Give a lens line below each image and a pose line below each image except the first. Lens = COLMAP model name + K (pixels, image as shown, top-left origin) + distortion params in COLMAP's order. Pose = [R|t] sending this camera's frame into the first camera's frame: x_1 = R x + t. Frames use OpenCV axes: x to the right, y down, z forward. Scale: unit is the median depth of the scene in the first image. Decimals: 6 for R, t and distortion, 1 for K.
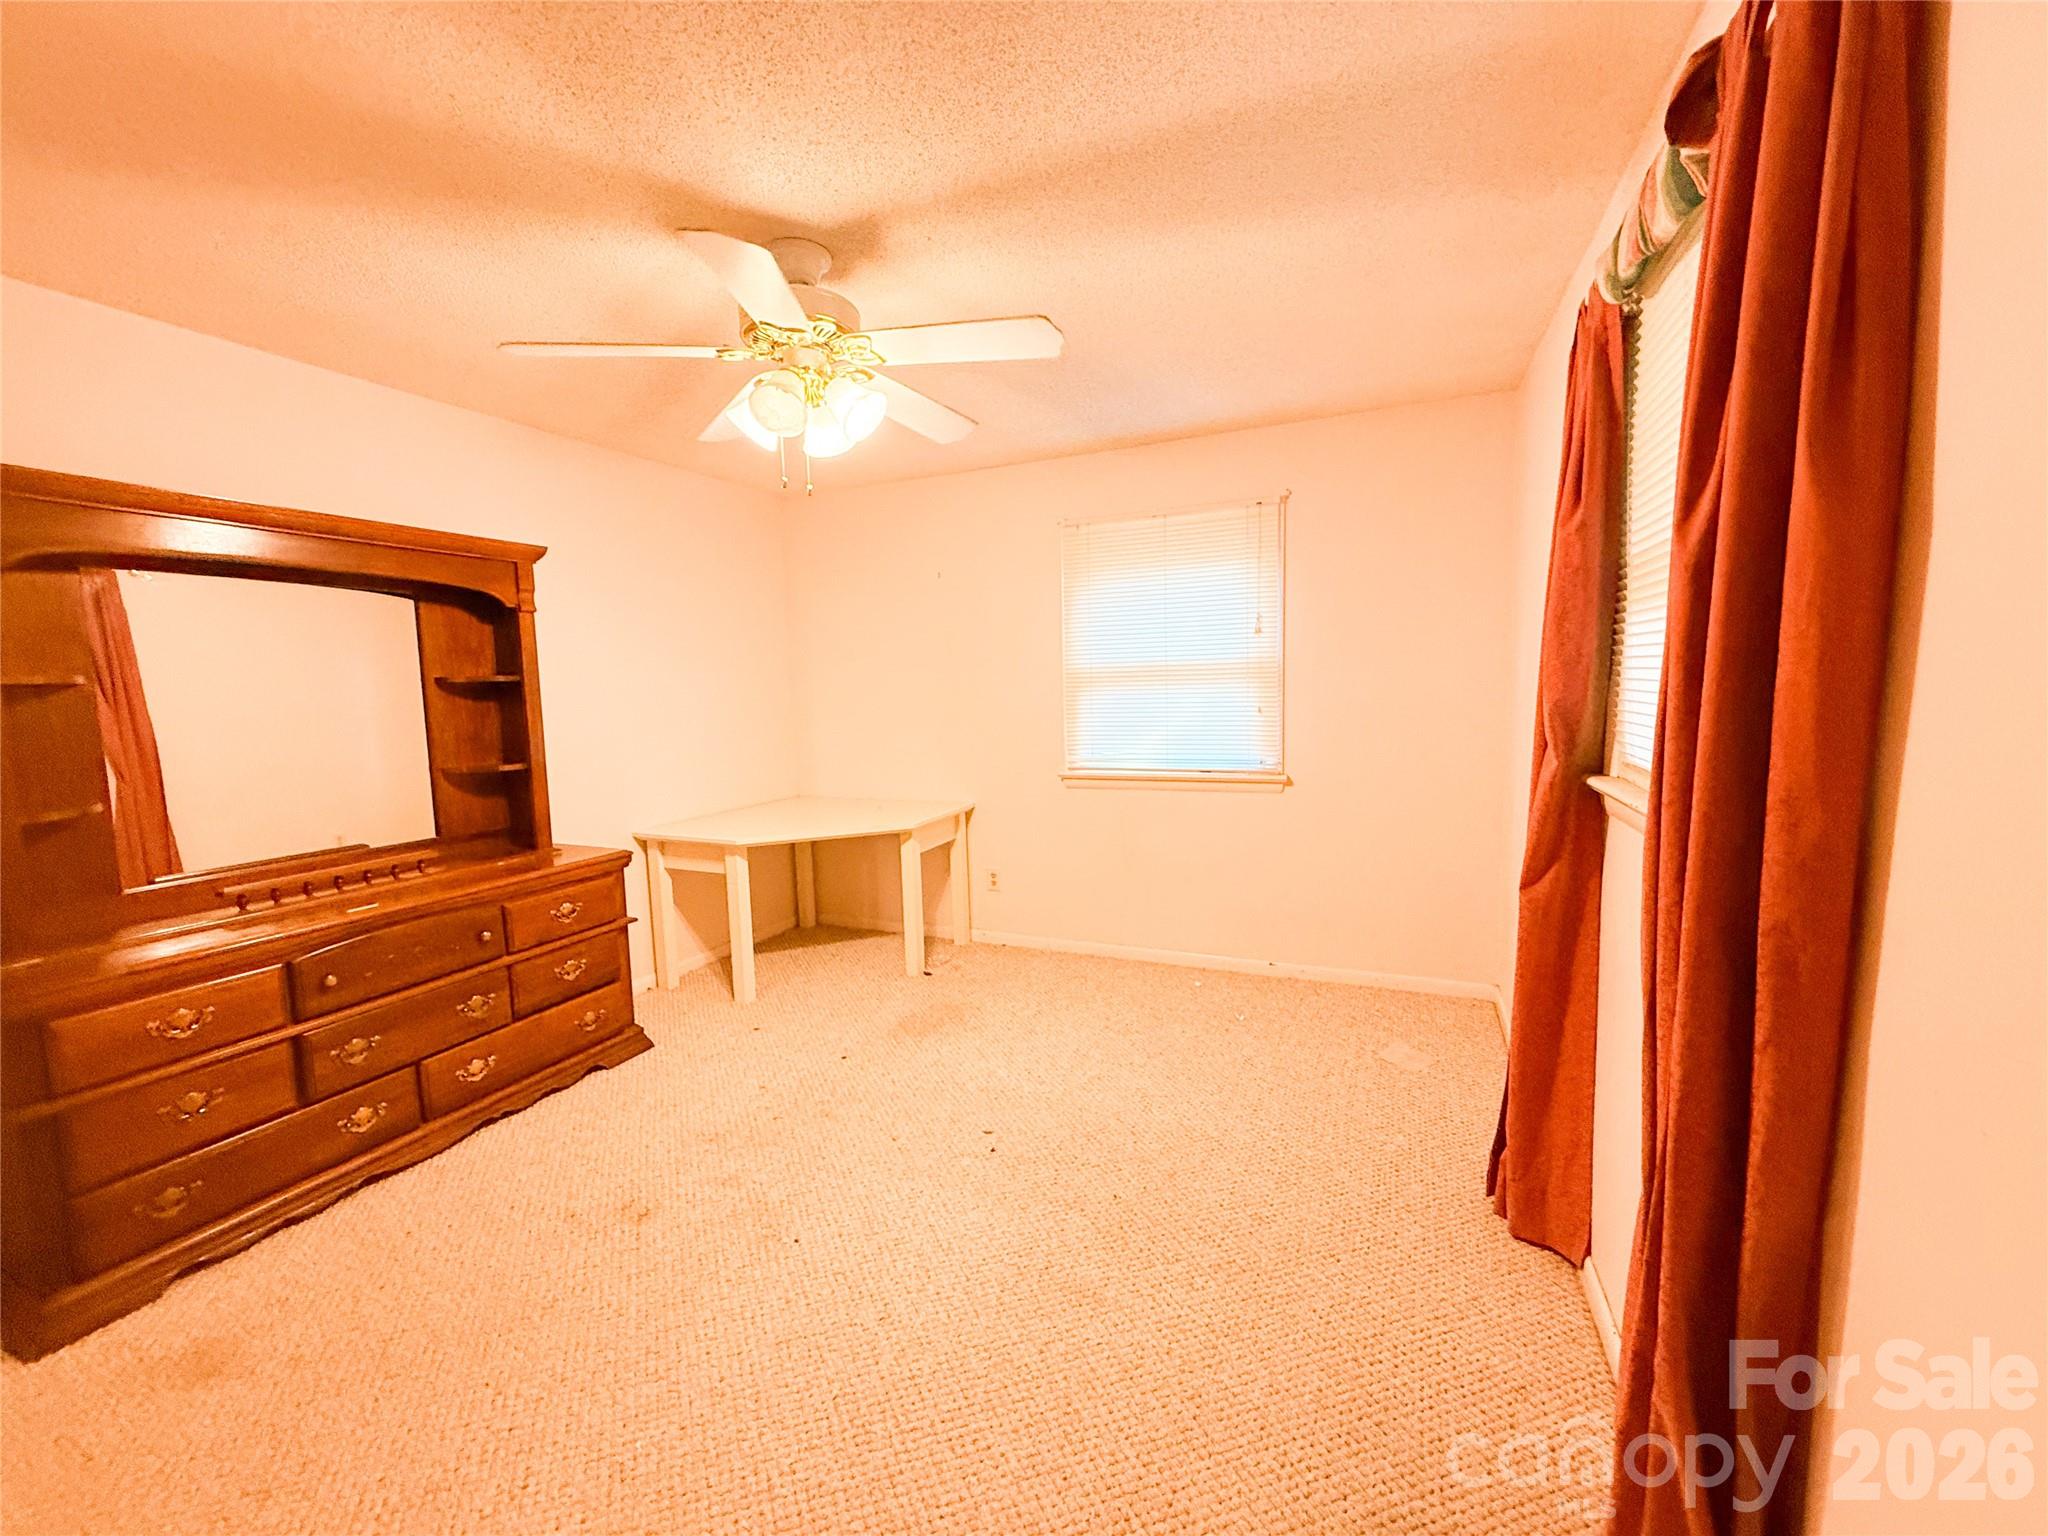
lens RADIAL K [[817.8, 0, 1020.2], [0, 817.8, 767.2], [0, 0, 1]] dist [0.000901, 0.000190]
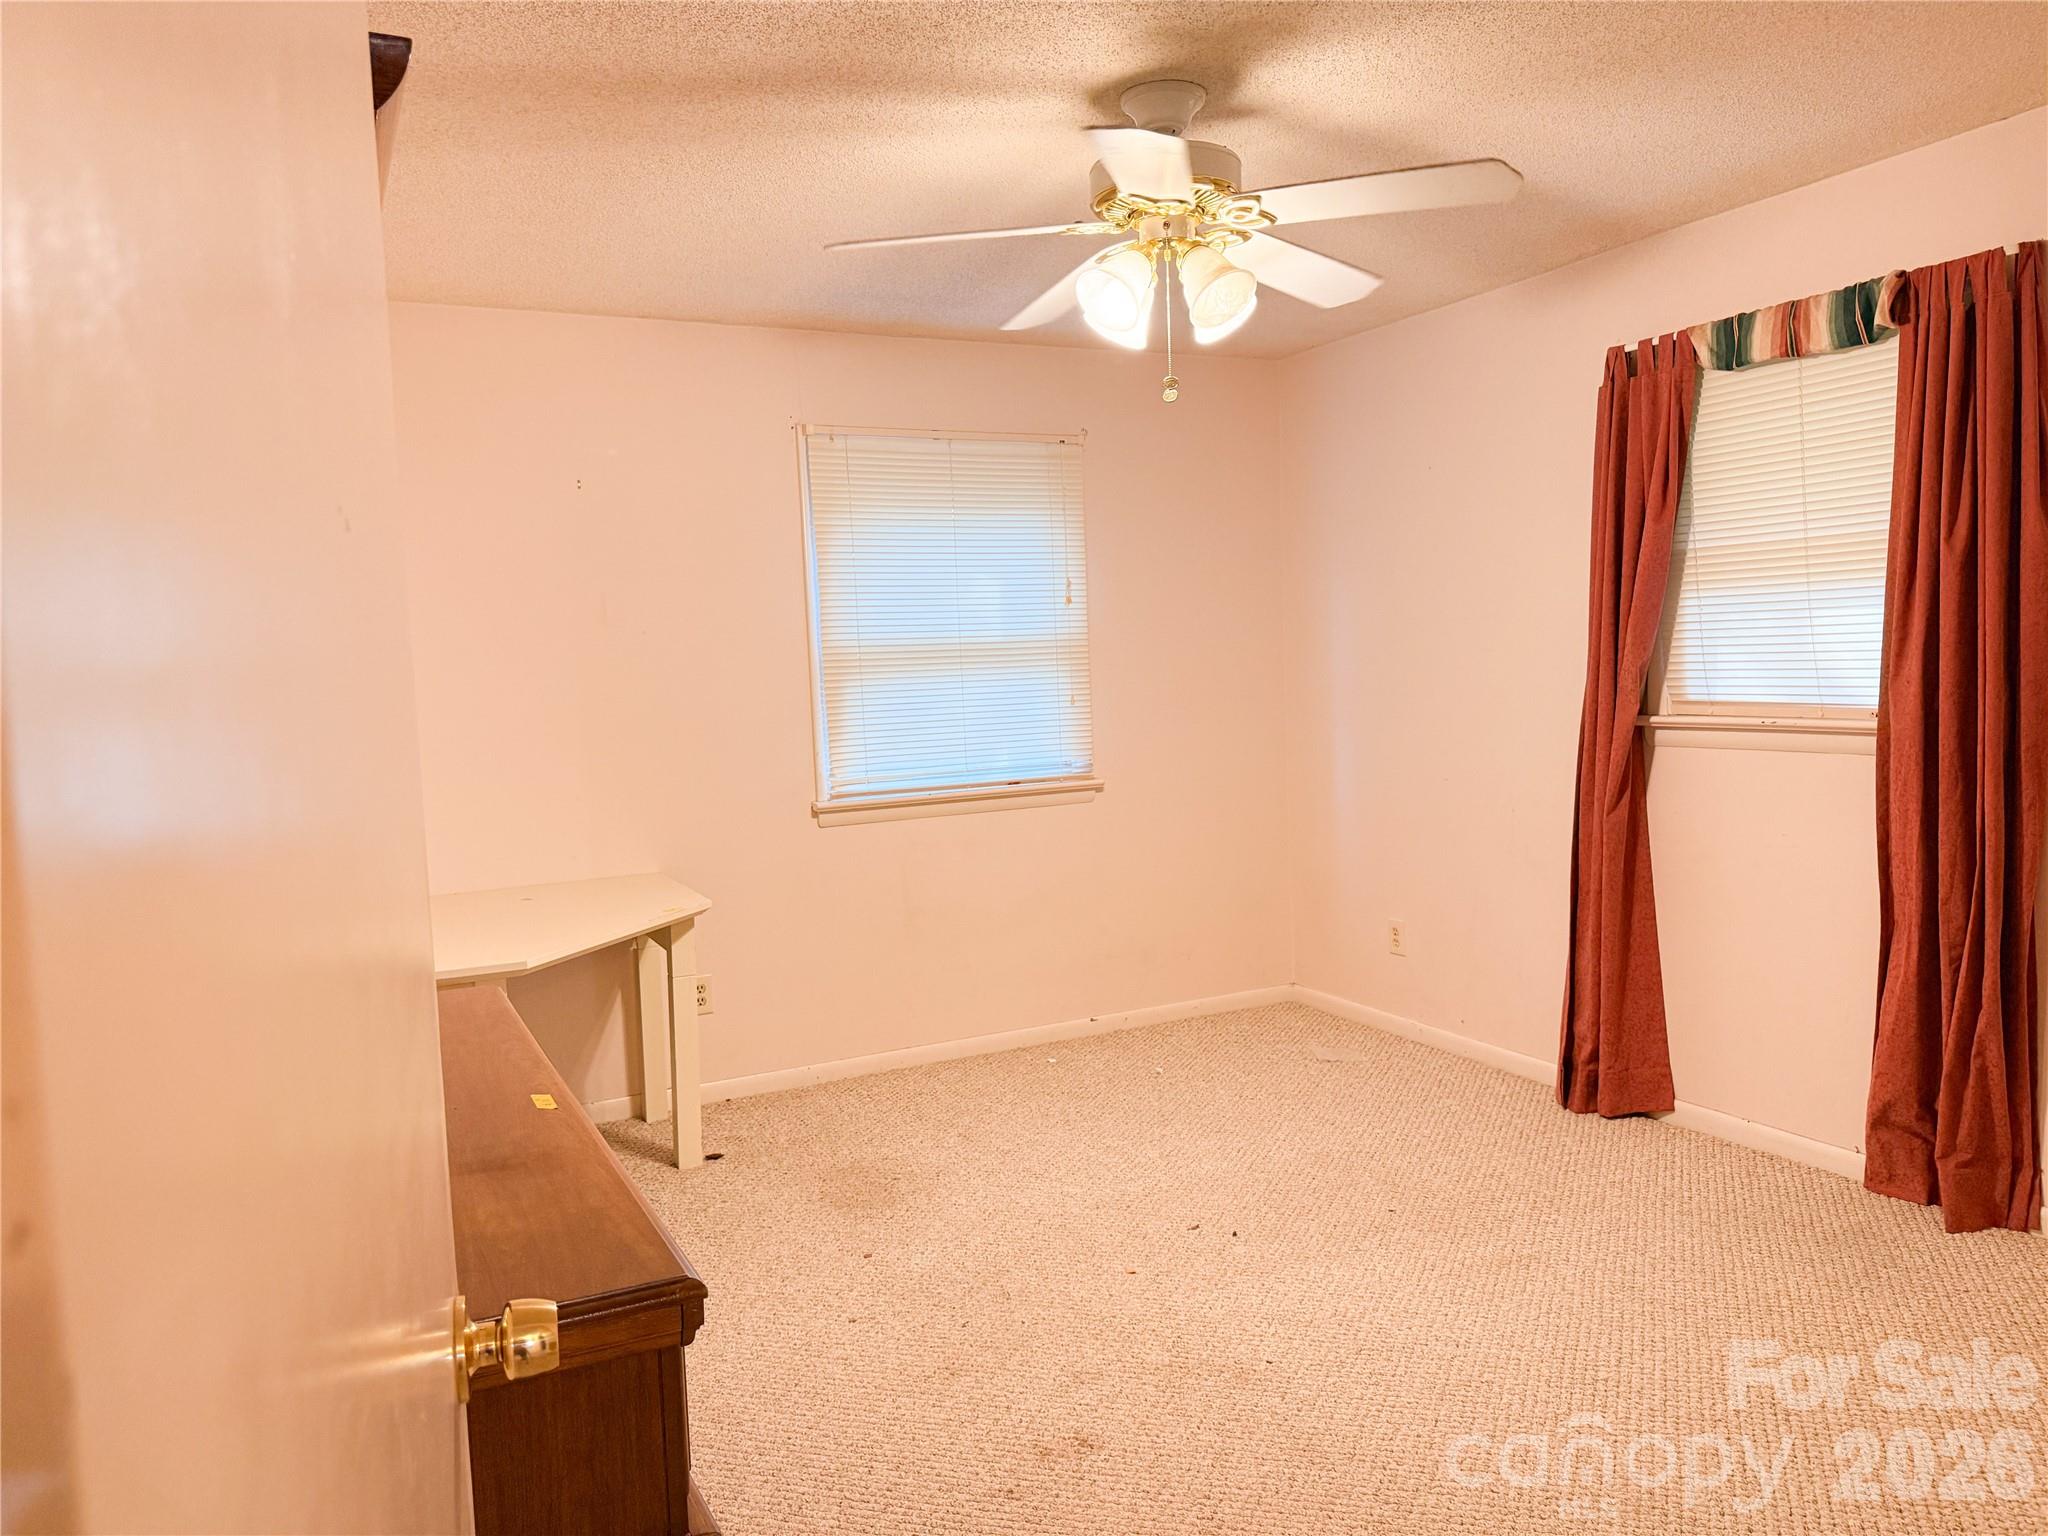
lens RADIAL K [[1448.0, 0, 1044.0], [0, 1448.0, 767.4], [0, 0, 1]] dist [0.055593, -0.069348]
pose [[0.631117, -0.058264, 0.773497, -1.169330], [0.095996, 0.995376, -0.003349, -0.002875], [-0.769725, 0.076366, 0.633792, 0.189551]]
